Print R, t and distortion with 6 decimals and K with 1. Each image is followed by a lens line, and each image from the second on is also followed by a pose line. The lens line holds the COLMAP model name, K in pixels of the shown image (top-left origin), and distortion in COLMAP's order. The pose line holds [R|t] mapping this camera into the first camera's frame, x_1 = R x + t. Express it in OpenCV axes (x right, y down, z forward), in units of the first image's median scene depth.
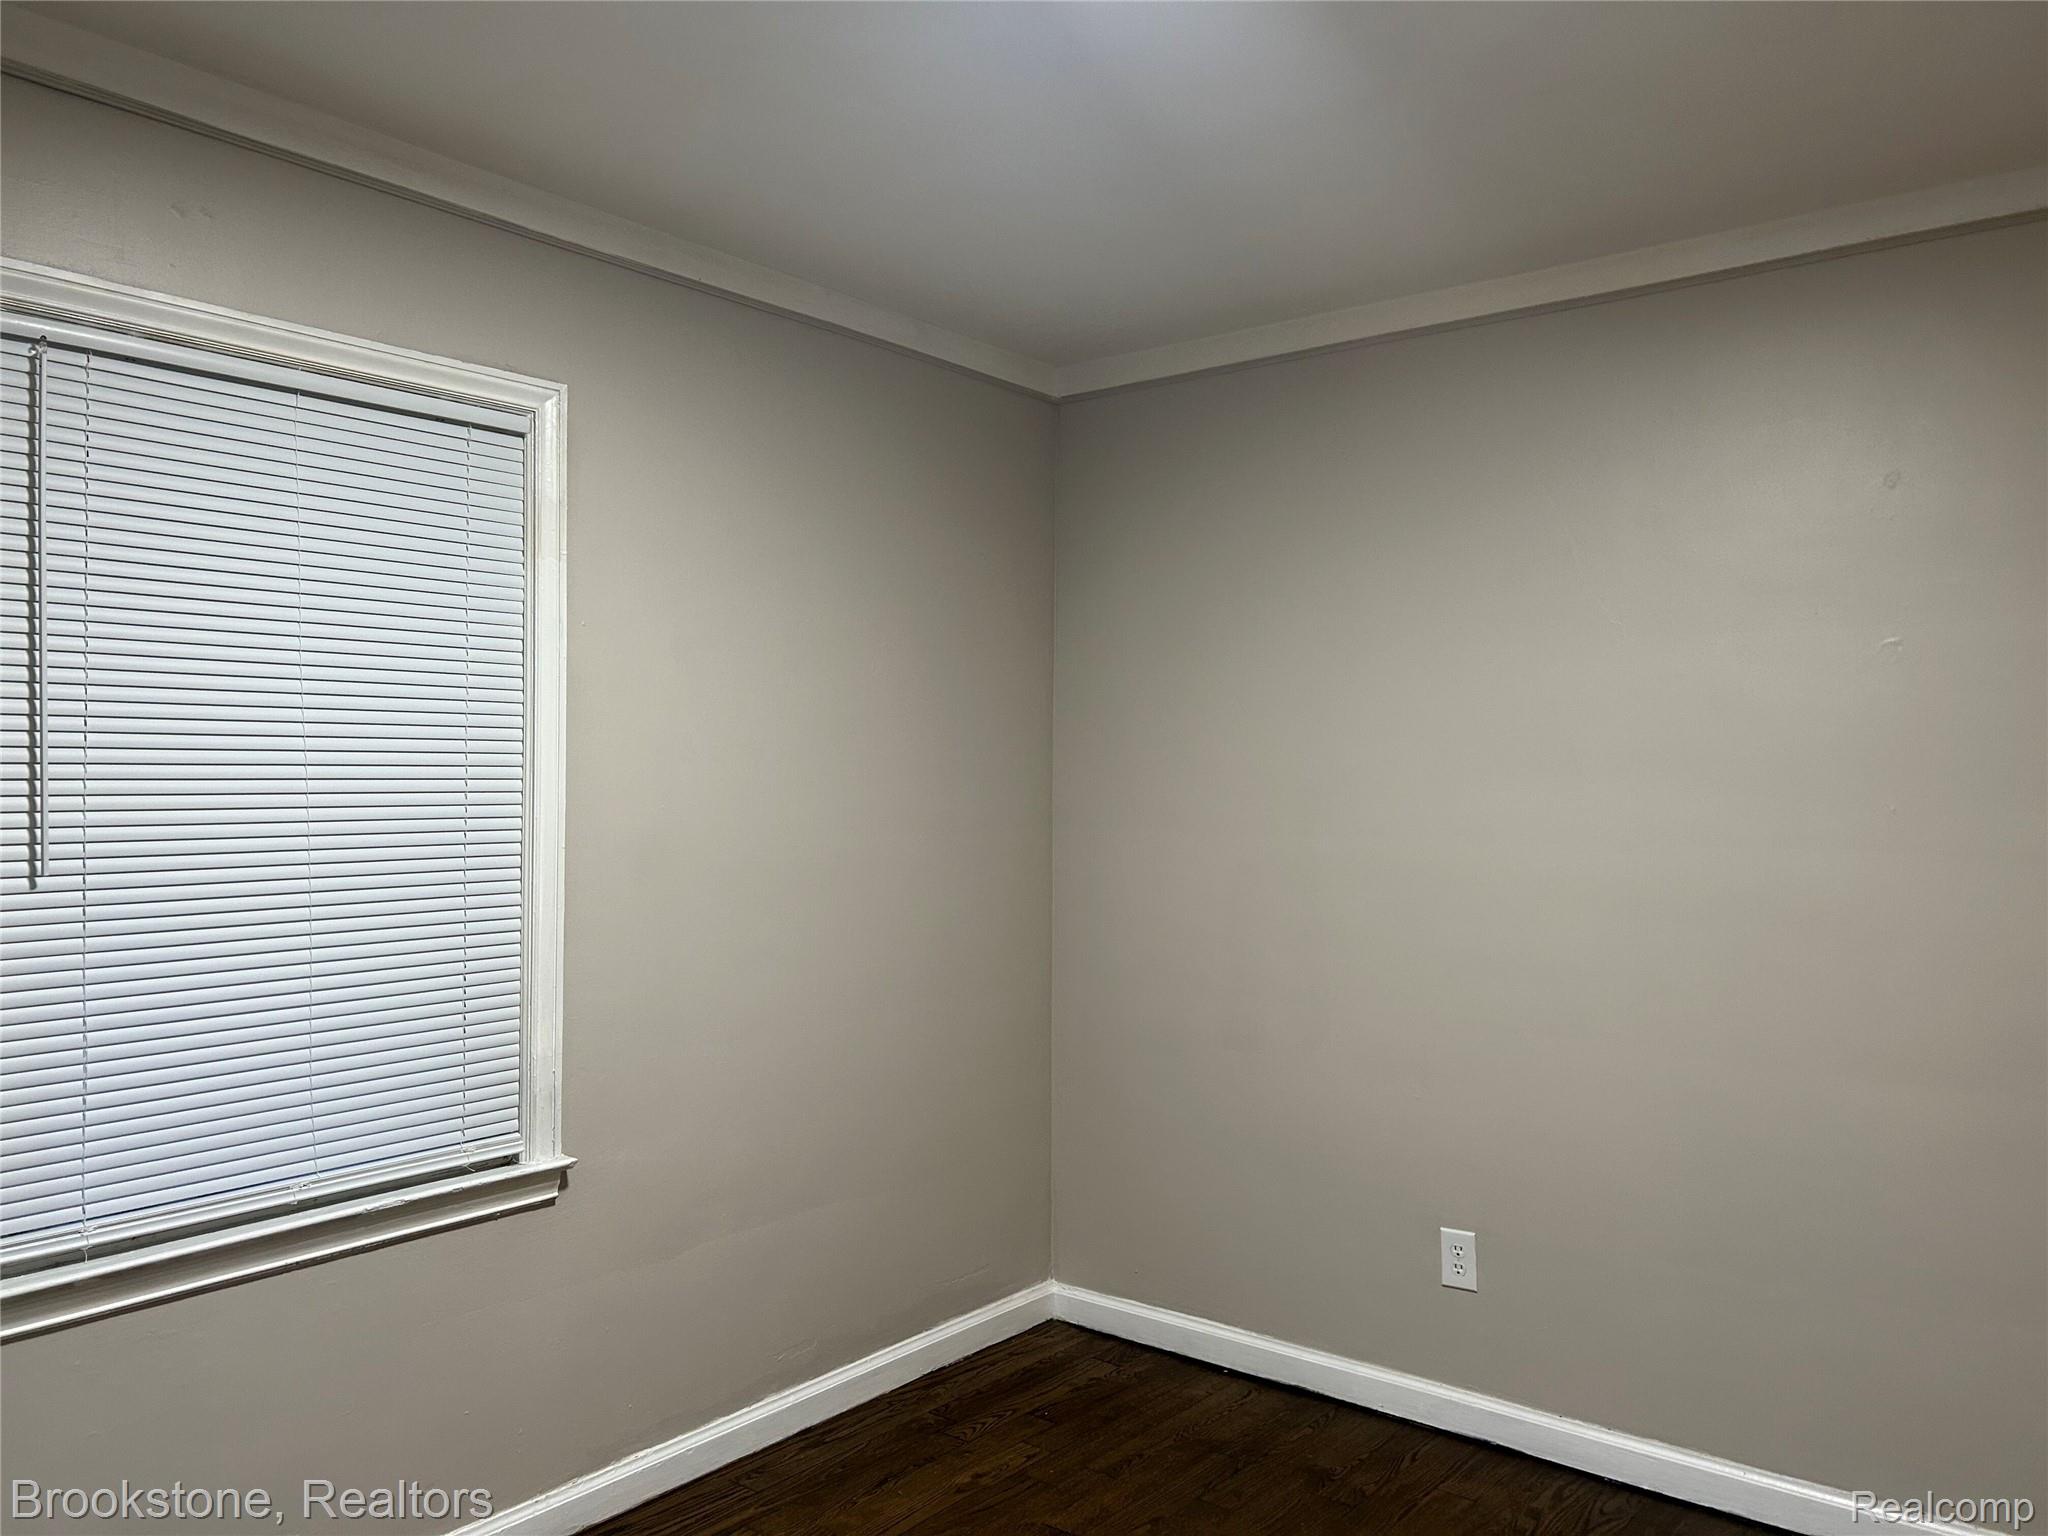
lens RADIAL K [[1522.5, 0, 1024.0], [0, 1522.5, 768.0], [0, 0, 1]] dist [-0.003551, -0.001334]
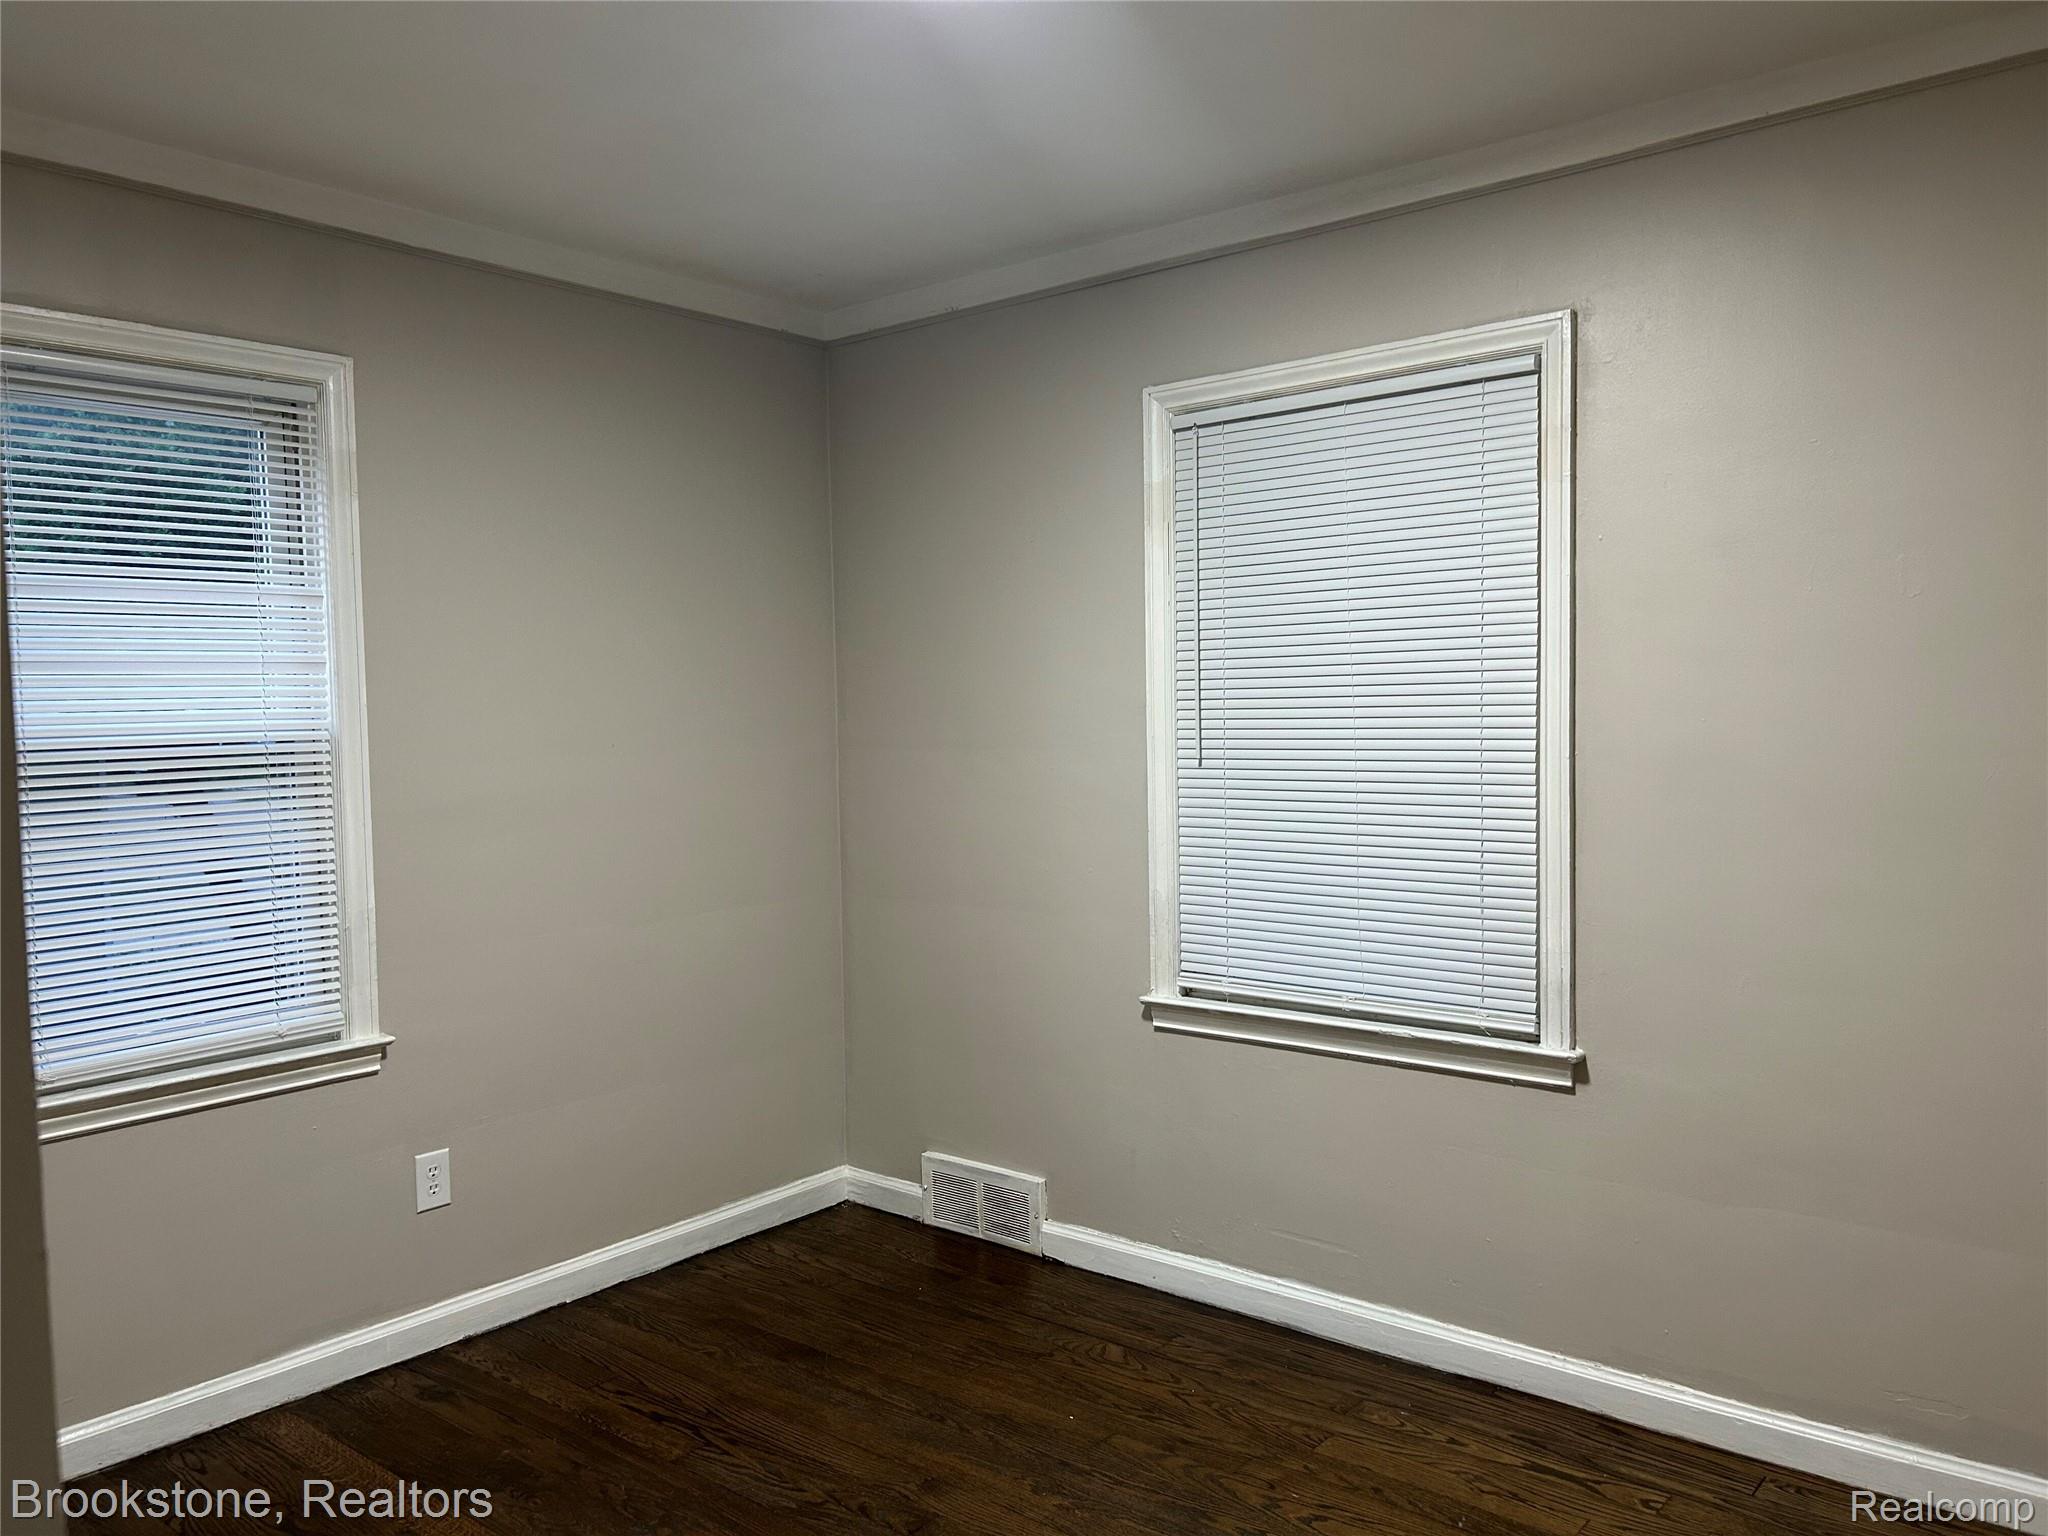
lens RADIAL K [[1522.5, 0, 1024.0], [0, 1522.5, 768.0], [0, 0, 1]] dist [-0.003551, -0.001334]
pose [[-0.025734, 0.039034, -0.998906, 0.779675], [0.023705, 0.998980, 0.038427, 0.010918], [0.999388, -0.022691, -0.026633, 0.677712]]
